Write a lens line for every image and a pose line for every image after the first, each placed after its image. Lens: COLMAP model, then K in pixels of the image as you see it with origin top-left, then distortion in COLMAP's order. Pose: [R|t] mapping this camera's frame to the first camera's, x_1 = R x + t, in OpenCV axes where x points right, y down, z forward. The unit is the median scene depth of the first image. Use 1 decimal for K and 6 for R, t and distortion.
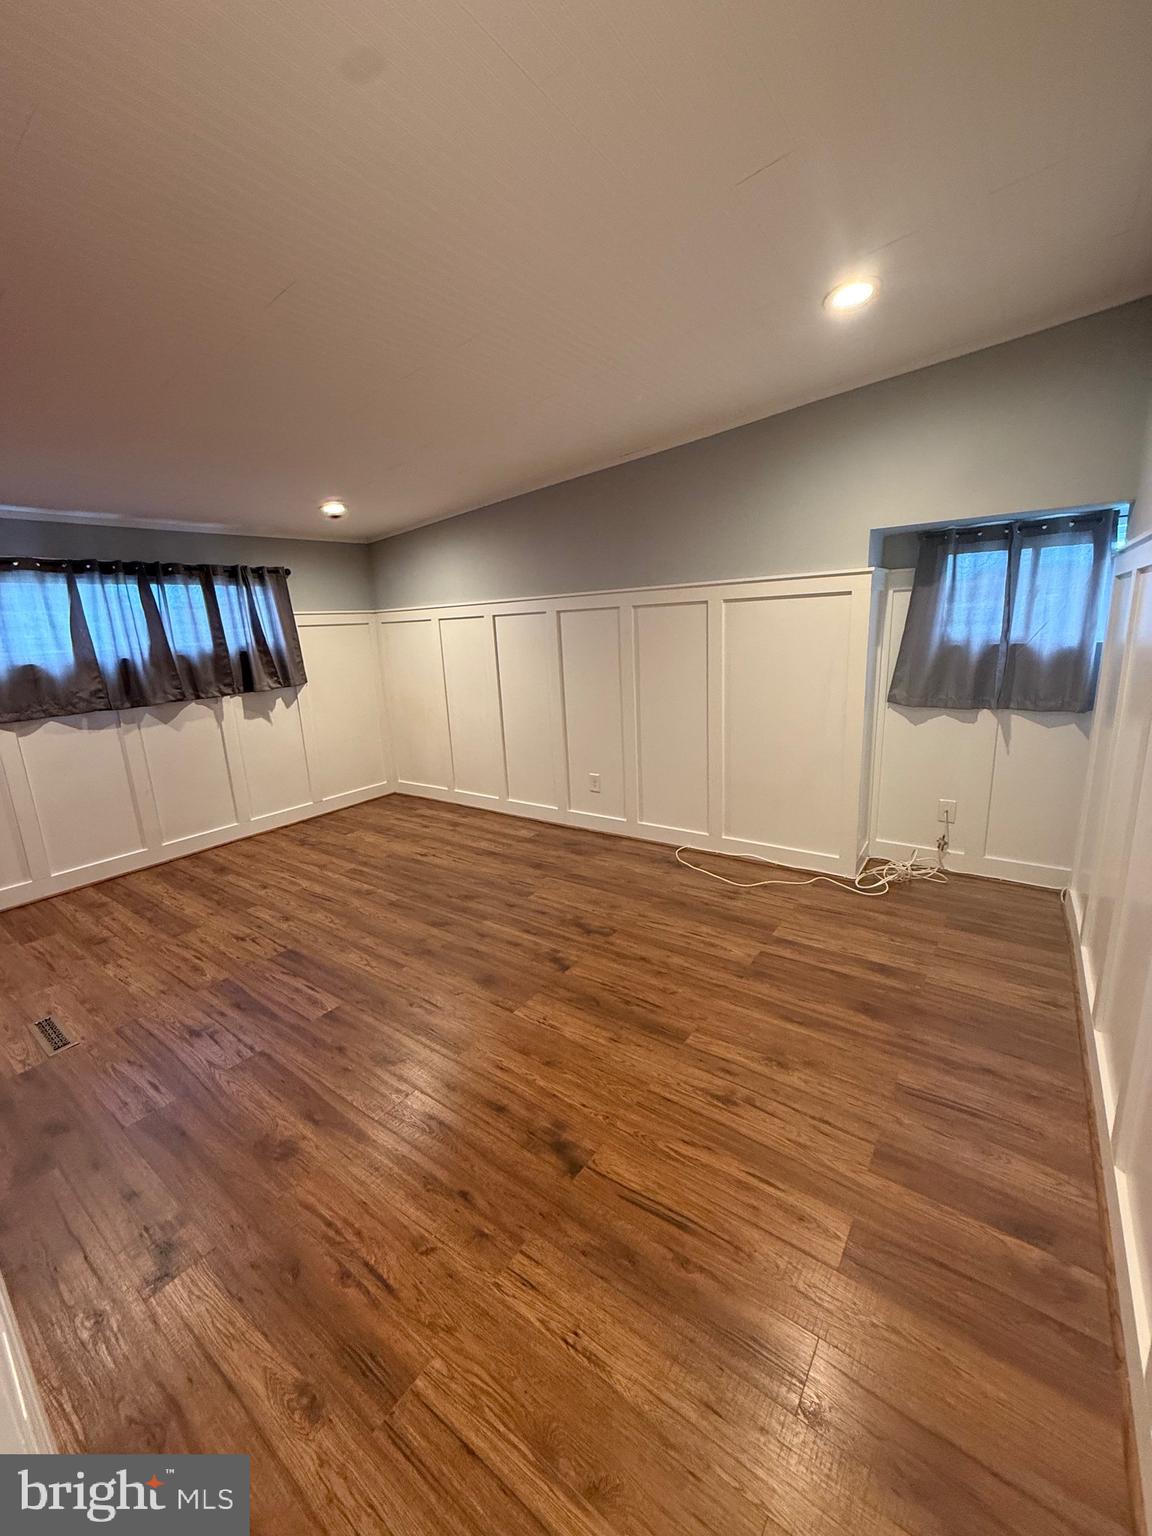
lens RADIAL K [[619.3, 0, 577.4], [0, 619.3, 767.1], [0, 0, 1]] dist [-0.002461, -0.000373]
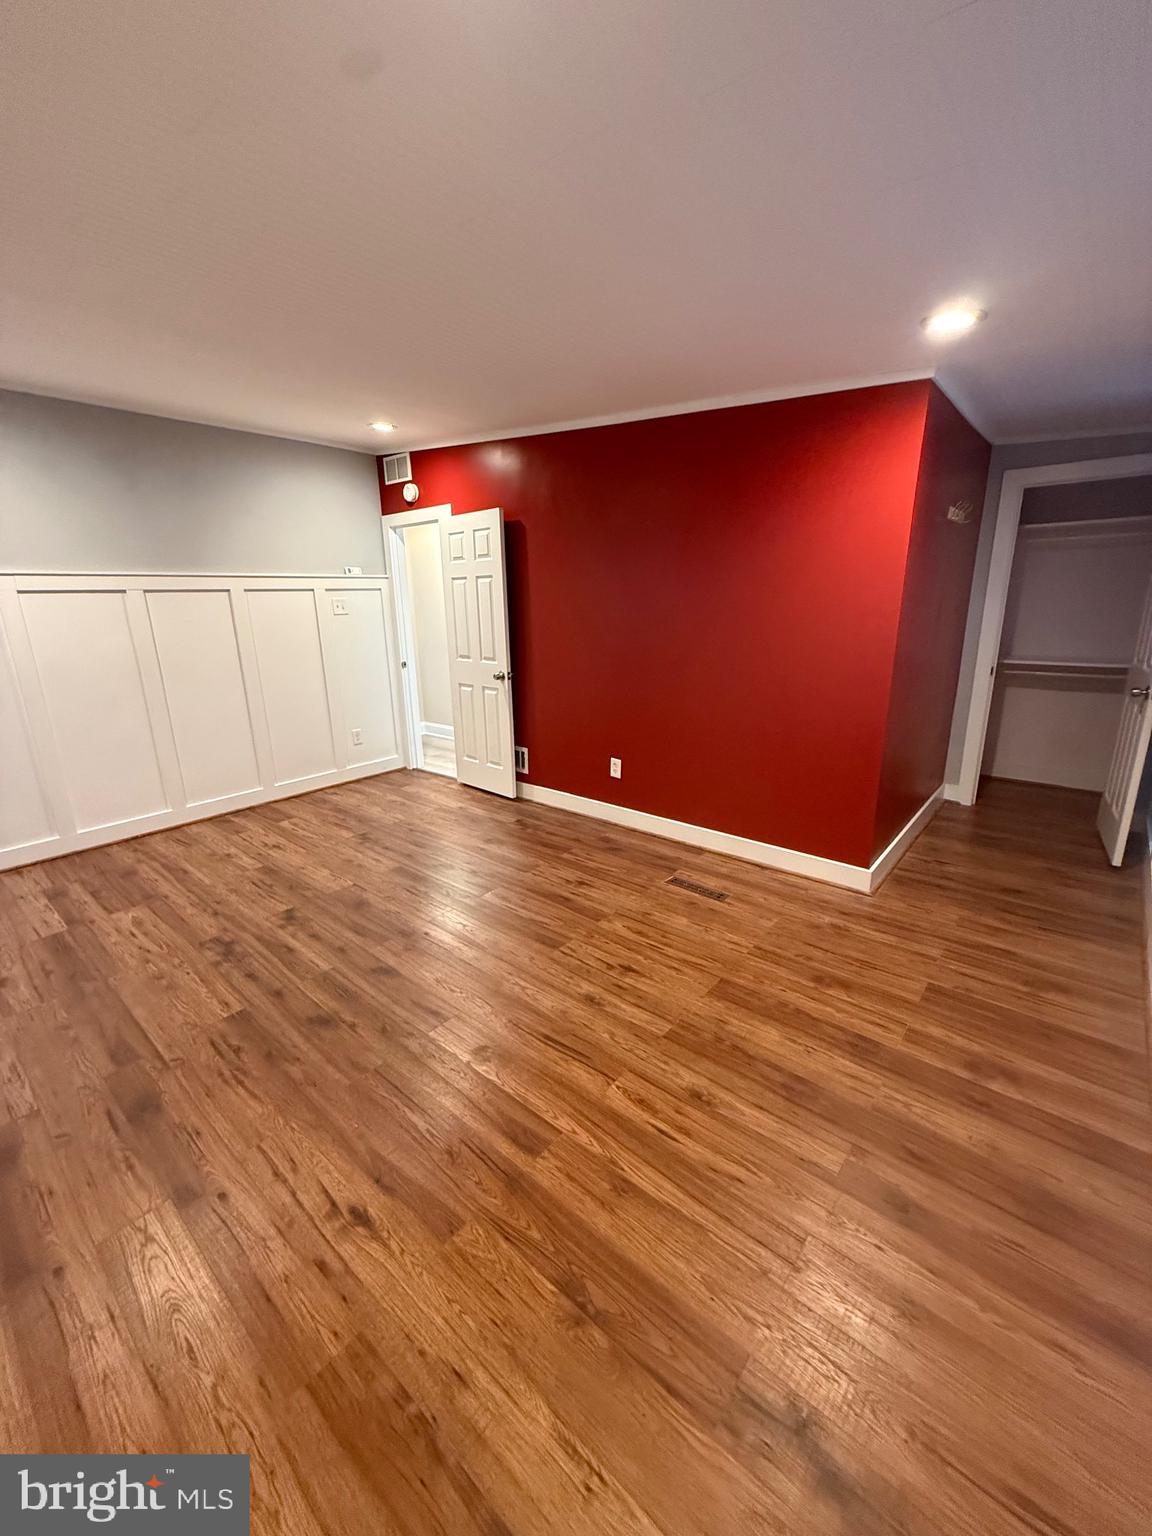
lens RADIAL K [[619.3, 0, 574.4], [0, 619.3, 768.1], [0, 0, 1]] dist [-0.002461, -0.000373]
pose [[-0.994975, 0.044574, 0.089650, -0.561937], [0.081689, 0.879142, 0.469506, -0.335809], [-0.057887, 0.474471, -0.878366, 1.595363]]
